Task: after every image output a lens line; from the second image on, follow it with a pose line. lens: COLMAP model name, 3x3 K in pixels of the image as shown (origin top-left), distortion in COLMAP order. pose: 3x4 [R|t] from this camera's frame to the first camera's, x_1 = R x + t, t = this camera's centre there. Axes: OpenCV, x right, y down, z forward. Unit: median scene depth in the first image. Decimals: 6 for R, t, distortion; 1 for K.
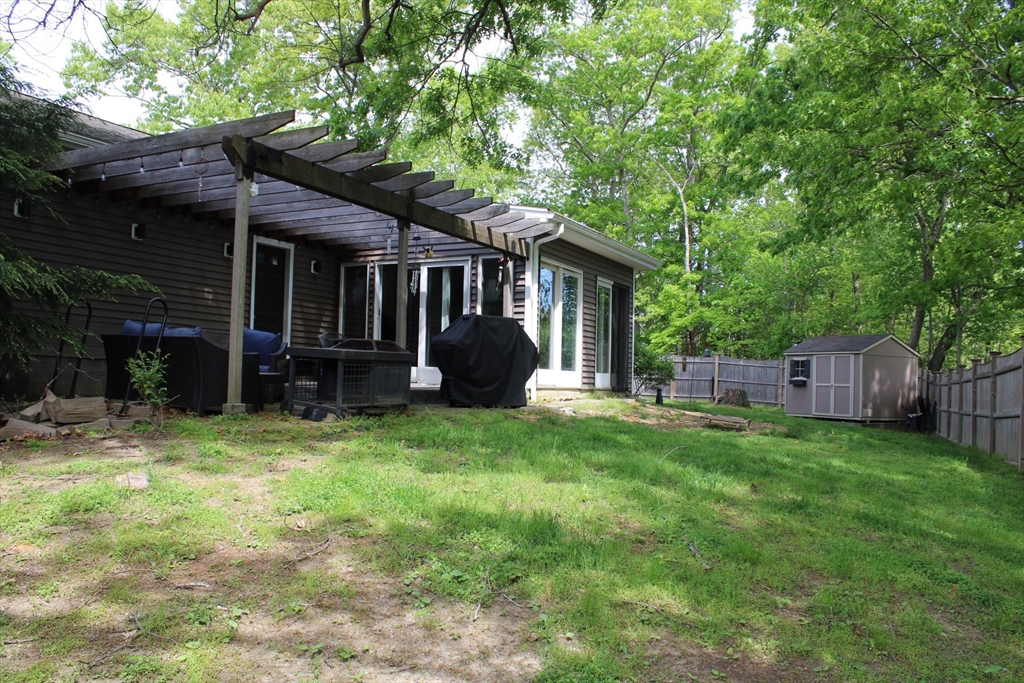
lens RADIAL K [[854.2, 0, 509.0], [0, 854.2, 337.8], [0, 0, 1]] dist [-0.156576, 0.133133]
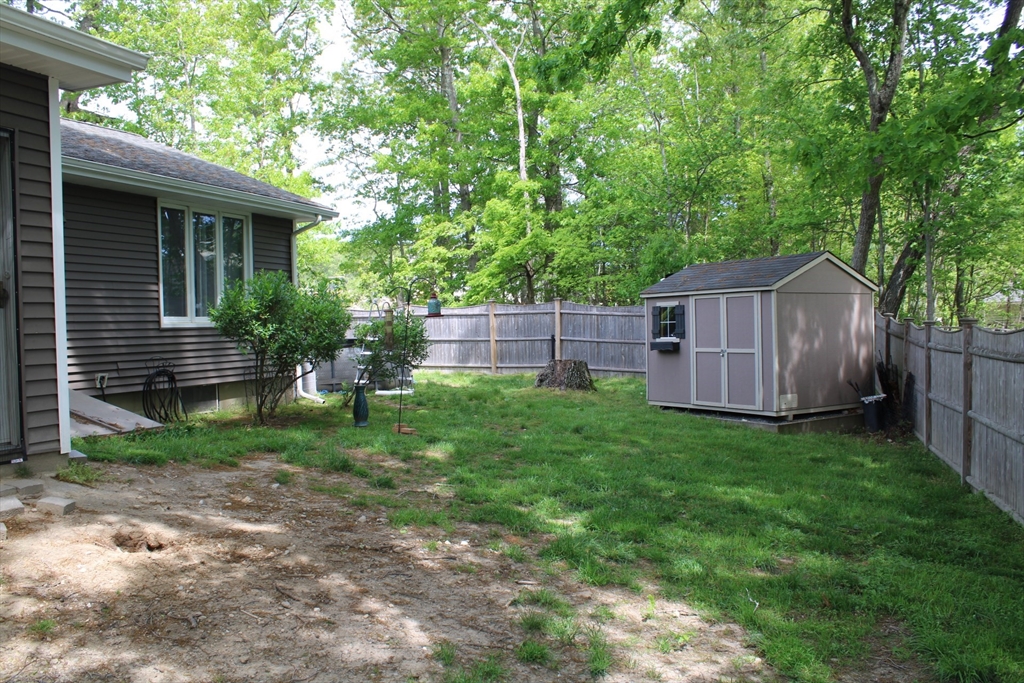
lens RADIAL K [[854.2, 0, 513.4], [0, 854.2, 342.0], [0, 0, 1]] dist [-0.156576, 0.133133]
pose [[0.994587, -0.060057, 0.084789, 0.182332], [0.053905, 0.995870, 0.073063, 0.002949], [-0.088827, -0.068096, 0.993717, 0.415627]]
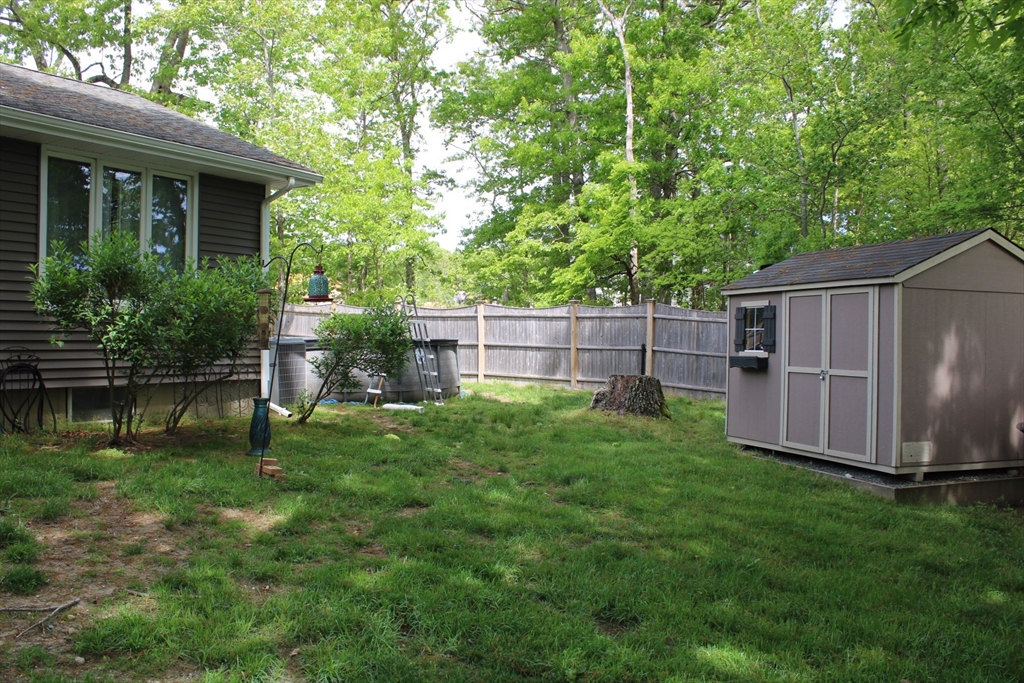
lens RADIAL K [[854.2, 0, 505.5], [0, 854.2, 340.9], [0, 0, 1]] dist [-0.156576, 0.133133]
pose [[0.991972, -0.023419, -0.124269, 0.260151], [0.029991, 0.998234, 0.051277, 0.017036], [0.122849, -0.054592, 0.990923, 0.545260]]
